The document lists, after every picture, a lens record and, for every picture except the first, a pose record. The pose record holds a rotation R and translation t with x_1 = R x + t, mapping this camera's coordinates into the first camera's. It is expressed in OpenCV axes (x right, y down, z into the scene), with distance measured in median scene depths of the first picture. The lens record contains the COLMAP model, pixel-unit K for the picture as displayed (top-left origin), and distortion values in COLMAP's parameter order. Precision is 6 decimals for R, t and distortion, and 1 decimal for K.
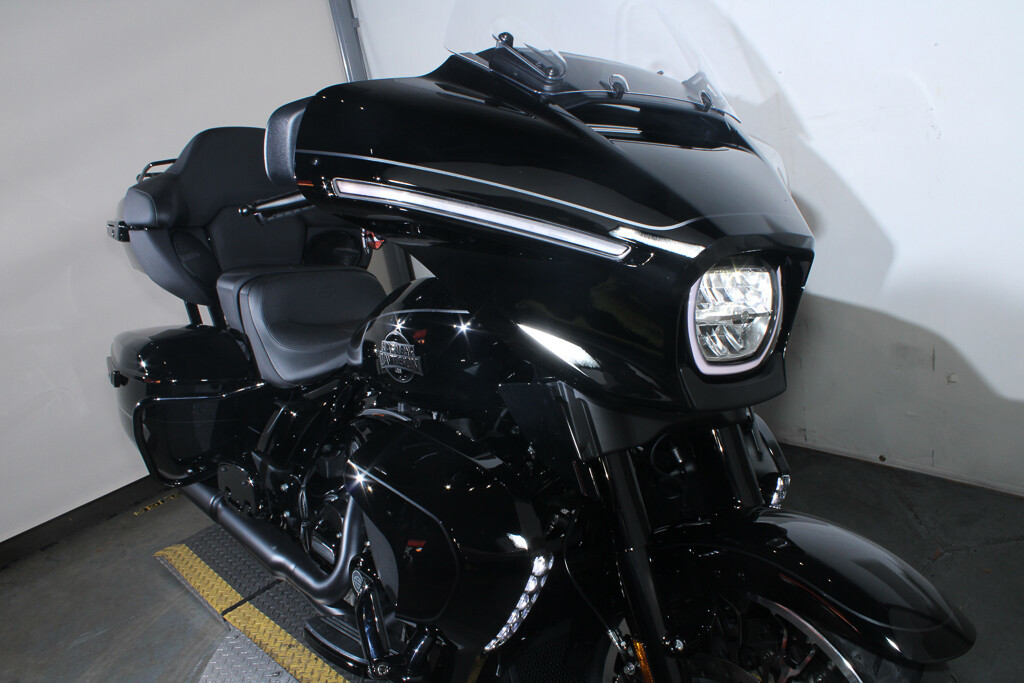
lens RADIAL K [[857.9, 0, 512.0], [0, 857.9, 341.5], [0, 0, 1]] dist [-0.152410, 0.120438]
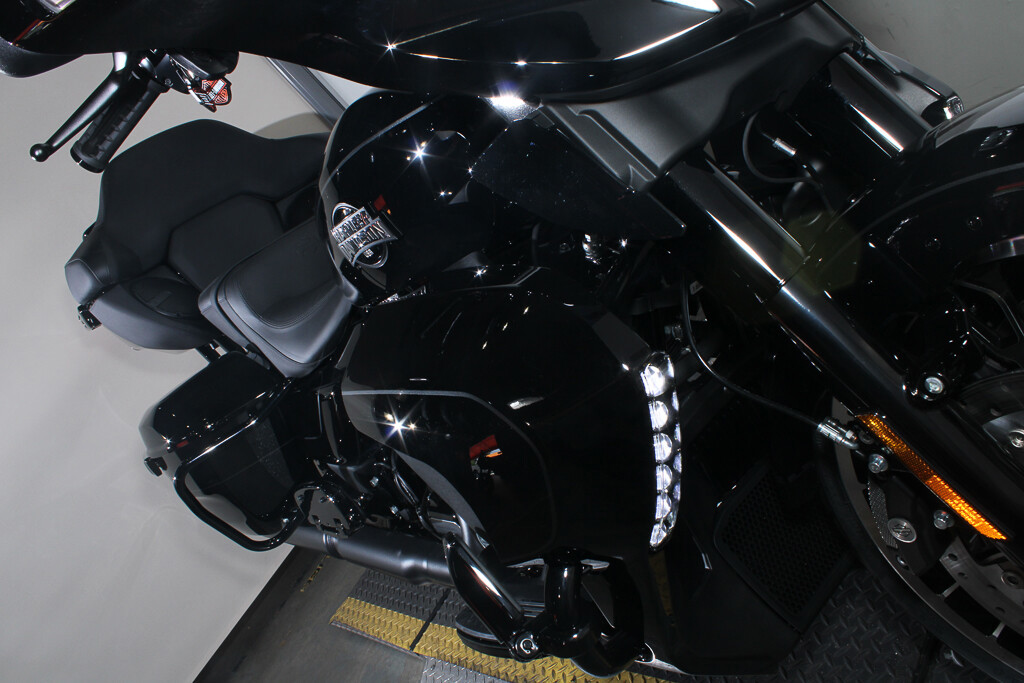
lens RADIAL K [[857.9, 0, 512.0], [0, 857.9, 341.5], [0, 0, 1]] dist [-0.152410, 0.120438]
pose [[0.857155, -0.491677, -0.153423, 0.028958], [0.500553, 0.865395, 0.023182, 0.099537], [0.121373, -0.096666, 0.987889, 0.224790]]
